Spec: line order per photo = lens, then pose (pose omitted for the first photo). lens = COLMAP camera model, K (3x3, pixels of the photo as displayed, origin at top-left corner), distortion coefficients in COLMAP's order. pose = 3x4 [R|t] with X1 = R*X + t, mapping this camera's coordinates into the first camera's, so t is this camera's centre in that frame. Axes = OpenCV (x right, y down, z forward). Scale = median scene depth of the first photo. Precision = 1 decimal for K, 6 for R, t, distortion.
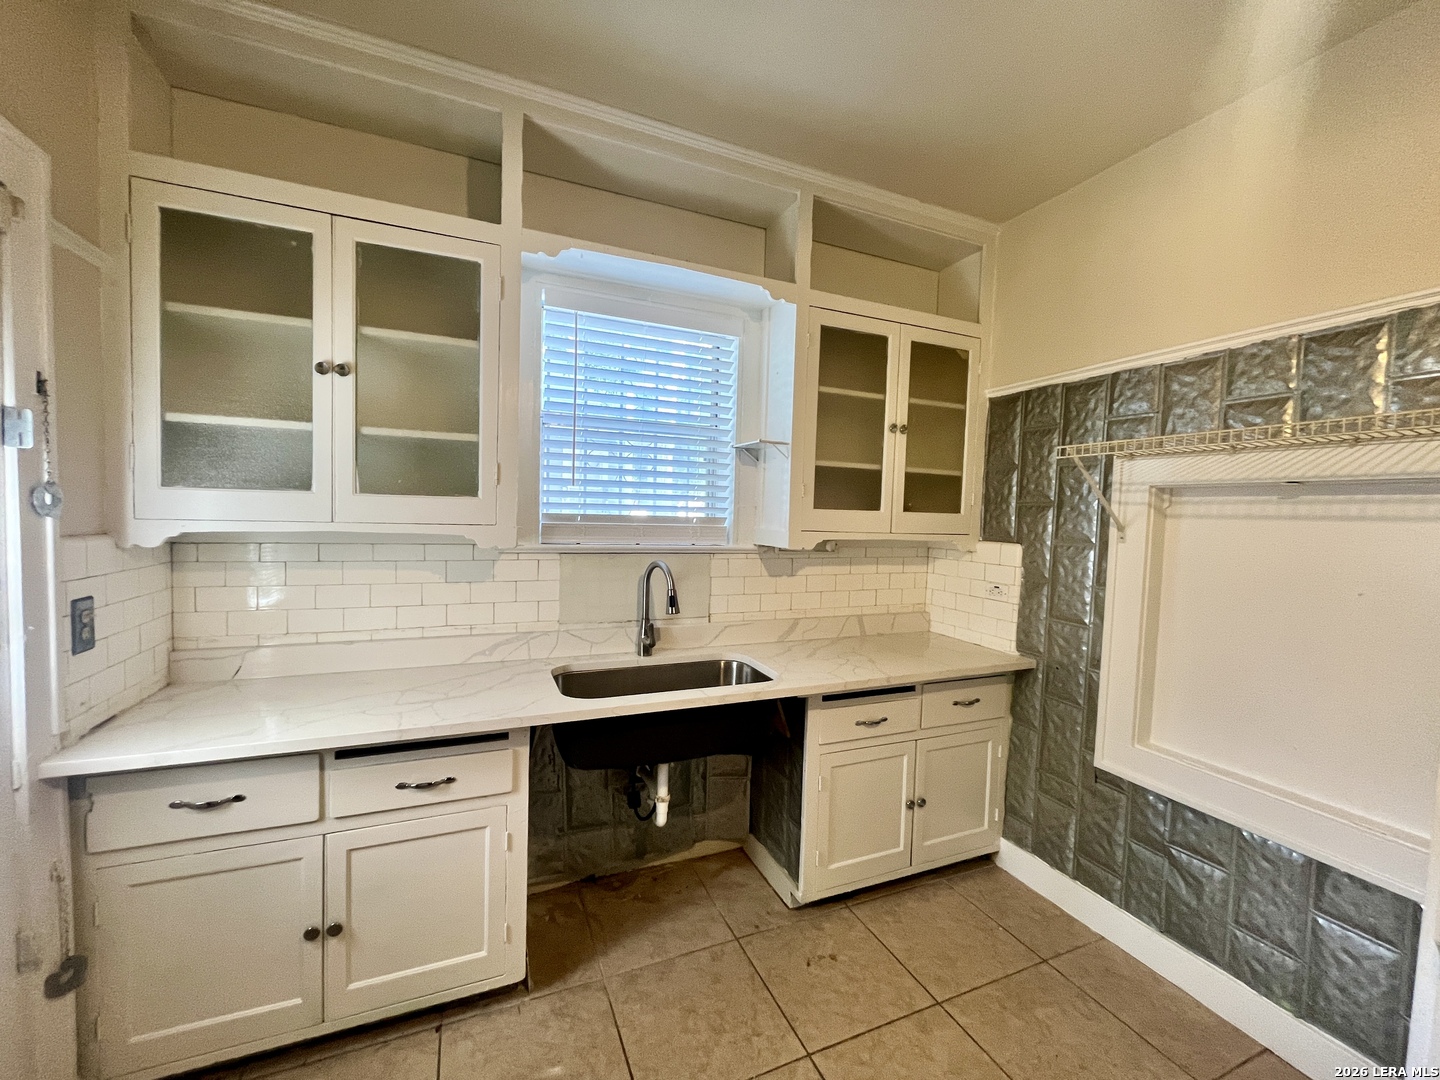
lens RADIAL K [[581.2, 0, 713.9], [0, 581.2, 540.5], [0, 0, 1]] dist [-0.002695, 0.000109]
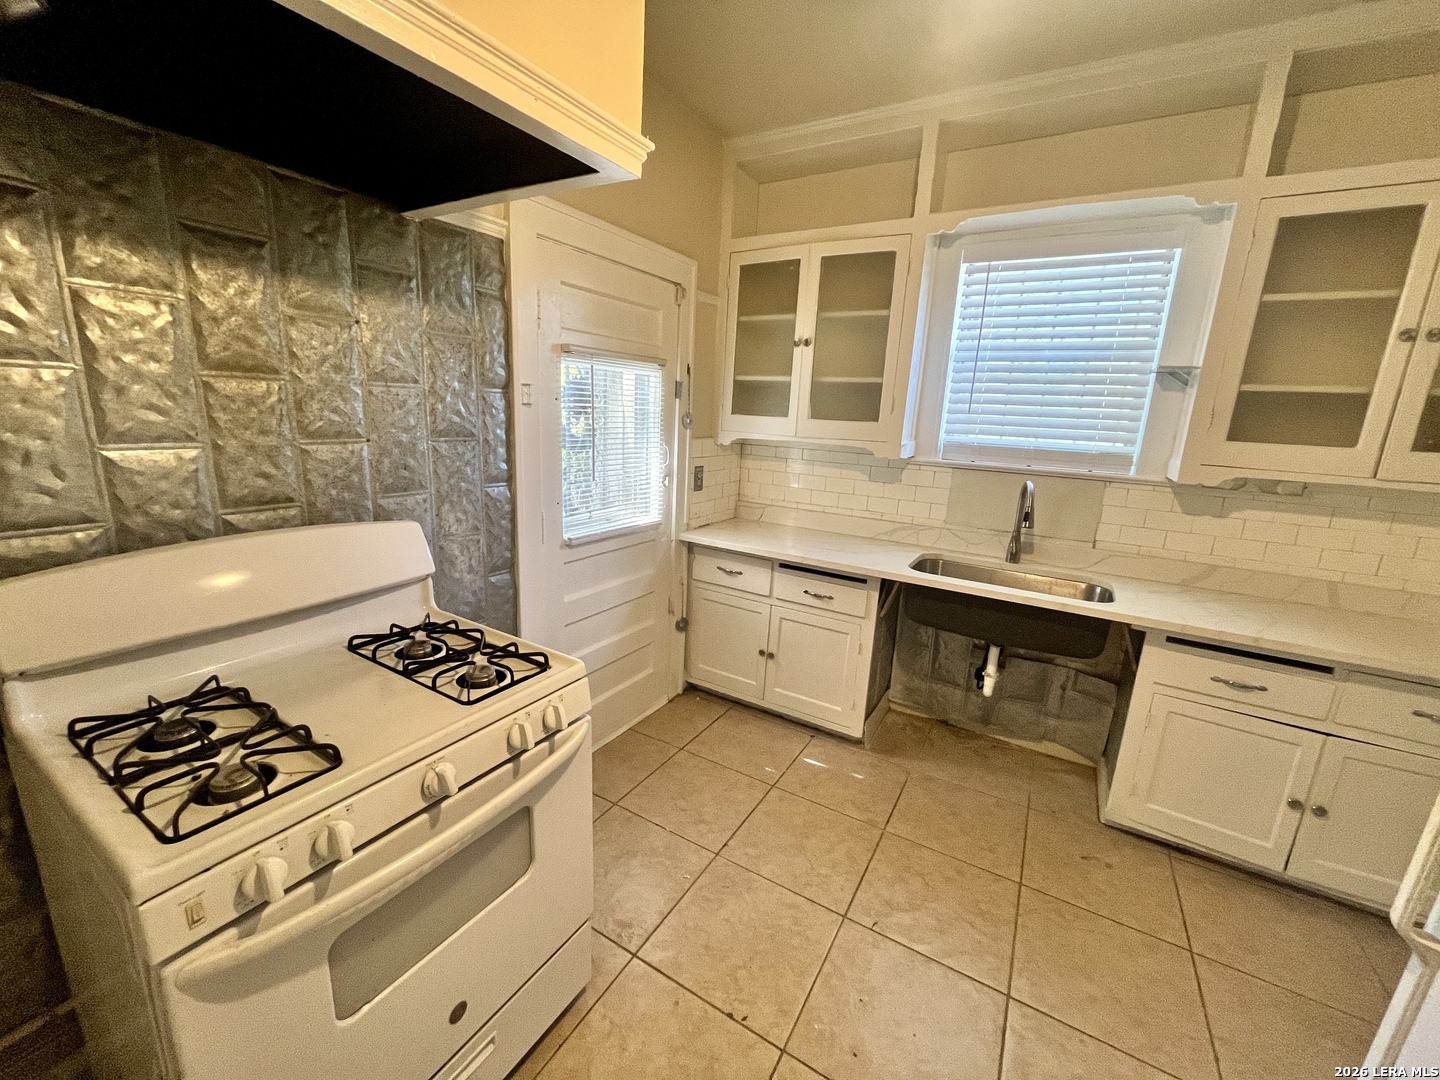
lens RADIAL K [[581.2, 0, 713.9], [0, 581.2, 540.5], [0, 0, 1]] dist [-0.002695, 0.000109]
pose [[0.586430, 0.179559, -0.789847, 0.566088], [-0.067576, 0.982566, 0.173198, -0.007499], [0.807177, -0.048194, 0.588340, -0.205715]]
